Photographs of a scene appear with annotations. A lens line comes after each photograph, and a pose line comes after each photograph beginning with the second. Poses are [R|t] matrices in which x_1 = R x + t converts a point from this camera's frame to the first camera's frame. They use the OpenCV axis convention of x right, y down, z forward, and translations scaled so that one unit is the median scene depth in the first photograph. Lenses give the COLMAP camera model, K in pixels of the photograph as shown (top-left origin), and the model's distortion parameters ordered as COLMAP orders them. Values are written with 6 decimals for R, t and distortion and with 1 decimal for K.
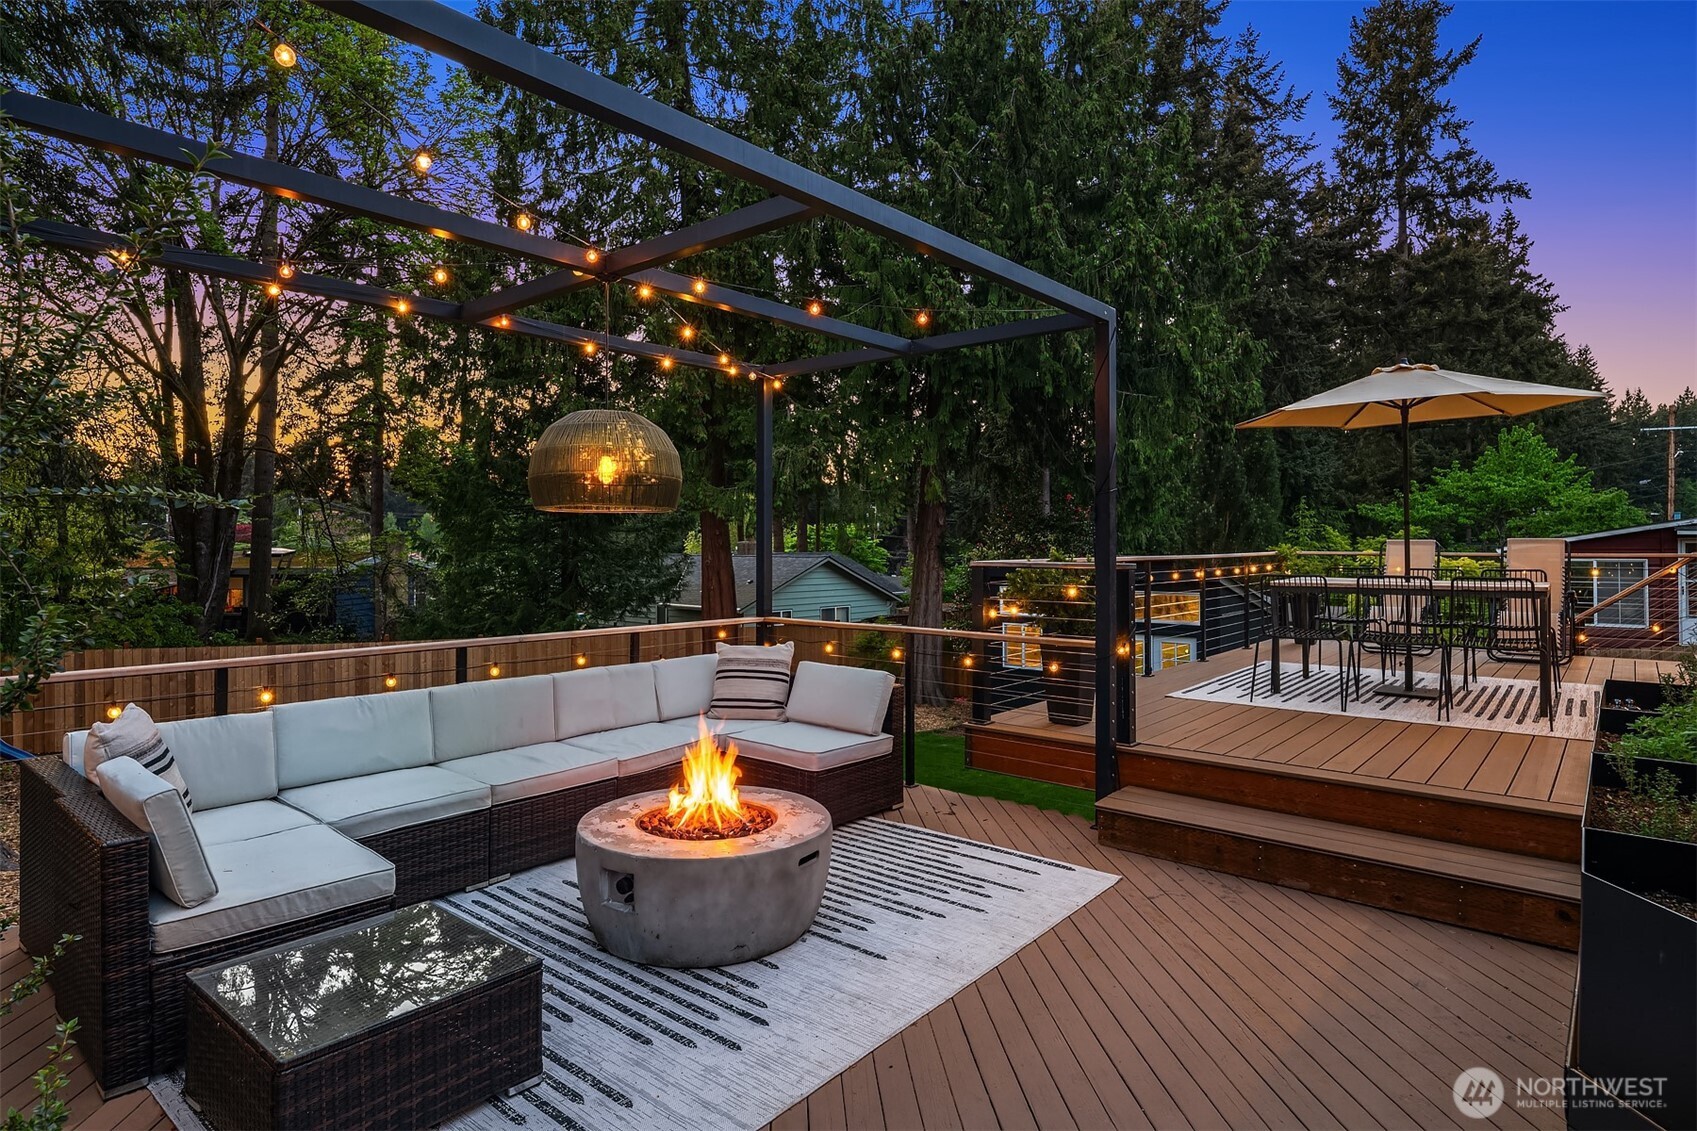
lens RADIAL K [[919.0, 0, 848.5], [0, 919.0, 565.5], [0, 0, 1]] dist [-0.000425, -0.000100]
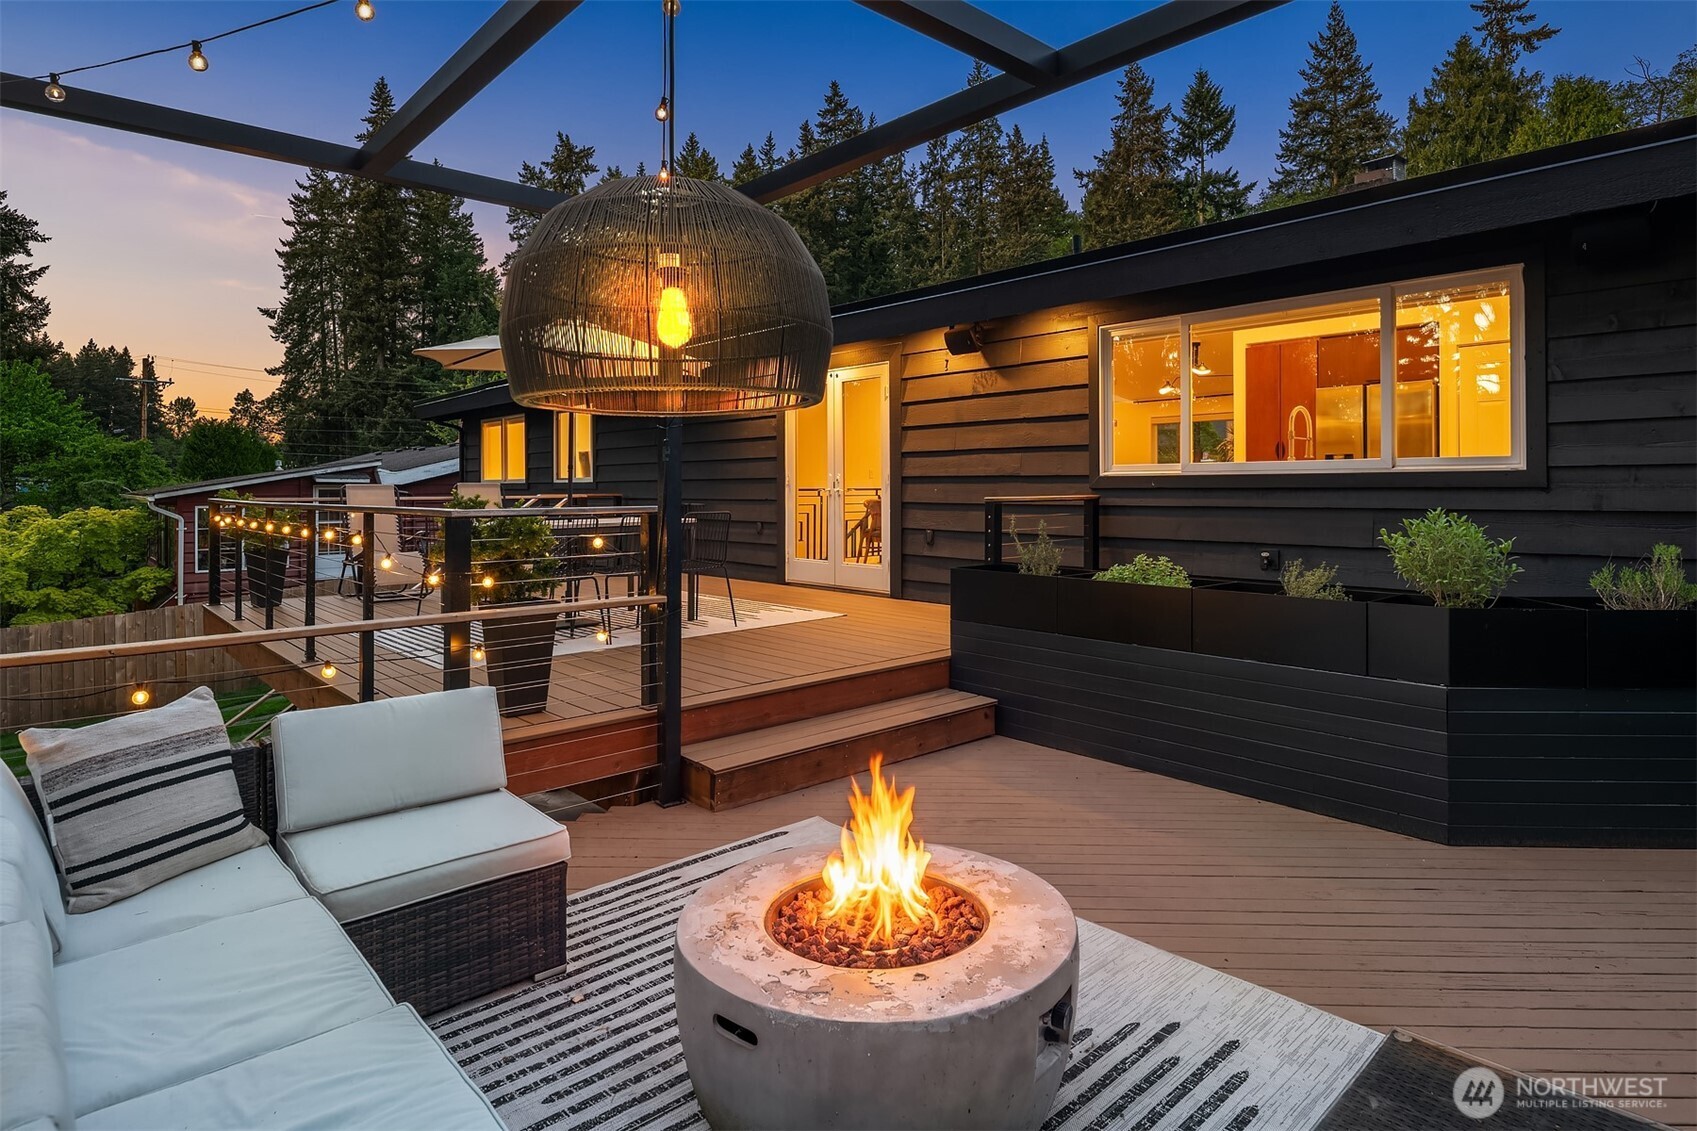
lens RADIAL K [[929.9, 0, 853.7], [0, 929.9, 487.3], [0, 0, 1]] dist [-0.001401, -0.000887]
pose [[0.128916, -0.001249, 0.991655, -0.782322], [0.029133, 0.999572, -0.002528, -0.020298], [-0.991227, 0.029216, 0.128897, 0.903619]]
